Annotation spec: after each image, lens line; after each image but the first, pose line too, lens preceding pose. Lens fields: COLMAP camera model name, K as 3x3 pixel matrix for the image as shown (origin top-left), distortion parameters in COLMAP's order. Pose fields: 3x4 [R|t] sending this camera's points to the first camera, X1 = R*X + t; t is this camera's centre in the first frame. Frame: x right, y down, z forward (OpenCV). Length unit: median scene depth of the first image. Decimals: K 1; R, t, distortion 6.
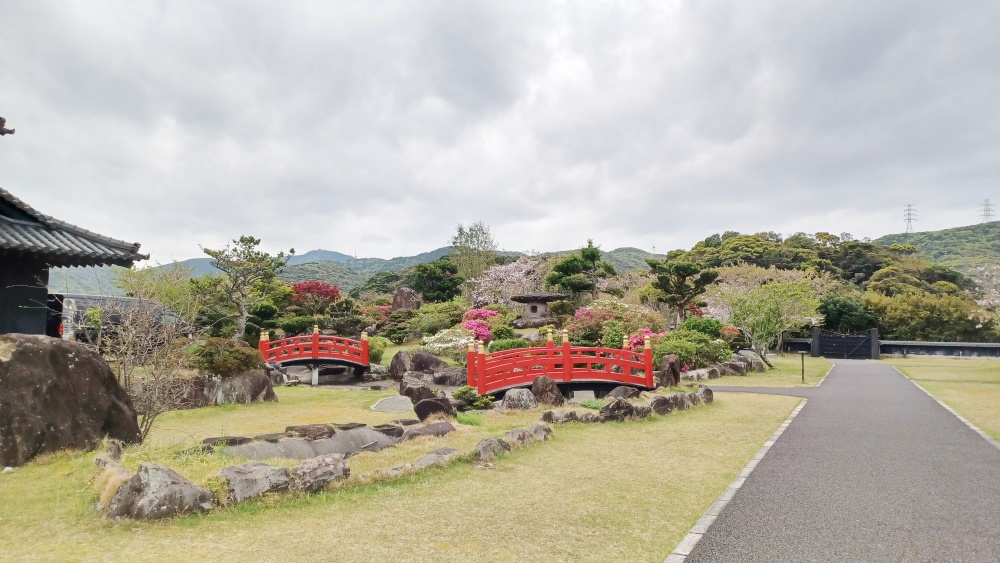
lens RADIAL K [[746.4, 0, 507.0], [0, 746.4, 288.1], [0, 0, 1]] dist [0.098688, -0.133038]
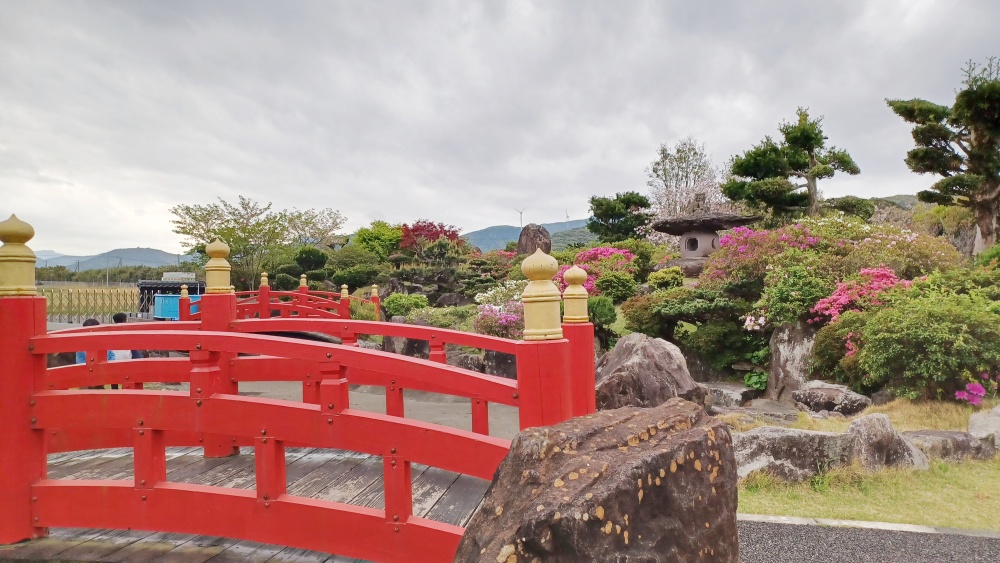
lens RADIAL K [[746.4, 0, 507.0], [0, 746.4, 288.1], [0, 0, 1]] dist [0.098688, -0.133038]
pose [[0.929754, -0.006223, -0.368130, 0.122630], [0.024922, 0.998628, 0.046062, 0.033950], [0.367338, -0.052001, 0.928633, 0.456742]]
